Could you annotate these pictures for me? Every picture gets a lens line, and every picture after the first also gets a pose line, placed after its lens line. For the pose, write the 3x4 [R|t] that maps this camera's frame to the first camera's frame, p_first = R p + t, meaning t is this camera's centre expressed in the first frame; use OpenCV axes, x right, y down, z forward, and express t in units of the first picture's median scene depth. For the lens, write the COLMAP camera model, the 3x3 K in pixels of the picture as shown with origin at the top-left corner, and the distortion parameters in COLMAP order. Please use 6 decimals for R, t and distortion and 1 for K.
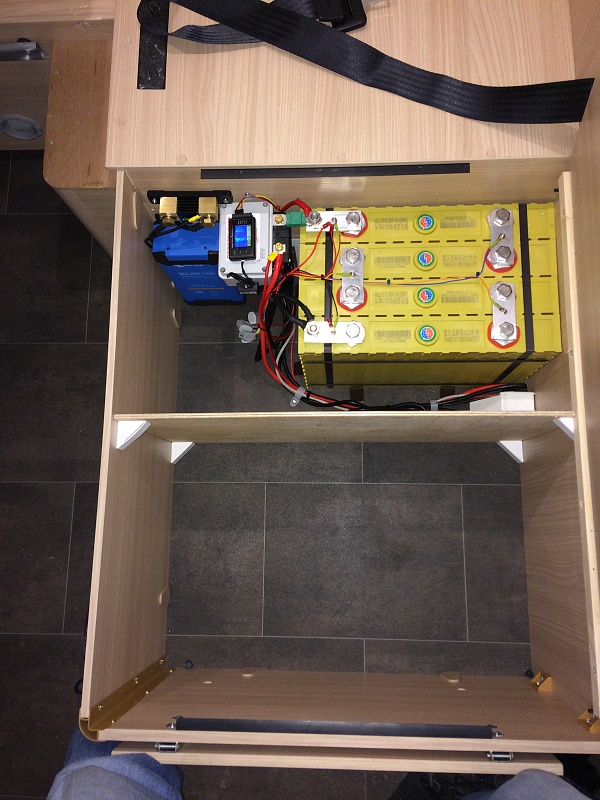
lens RADIAL K [[675.6, 0, 300.0], [0, 675.6, 400.0], [0, 0, 1]] dist [0.115405, -0.190838]
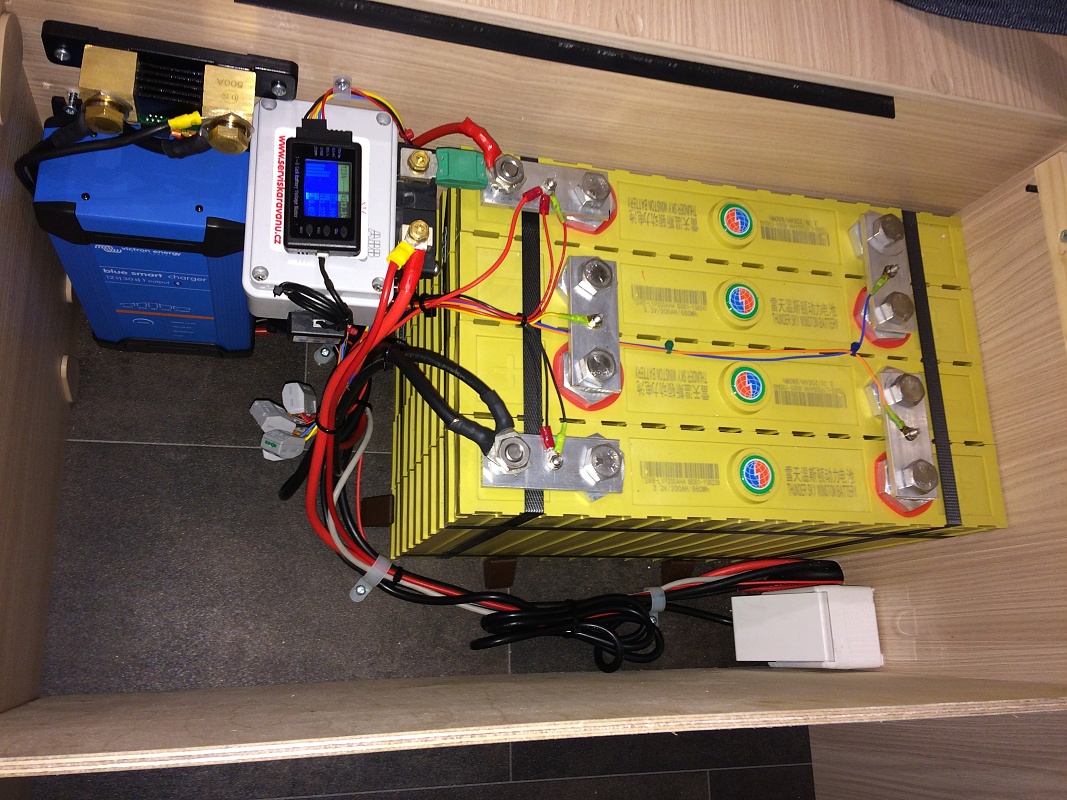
lens RADIAL K [[901.1, 0, 533.5], [0, 901.1, 400.0], [0, 0, 1]] dist [0.115405, -0.190838]
pose [[0.934131, 0.063826, 0.351177, -0.143086], [-0.034769, 0.995475, -0.088438, -0.087149], [-0.355232, 0.070403, 0.932123, 0.504025]]
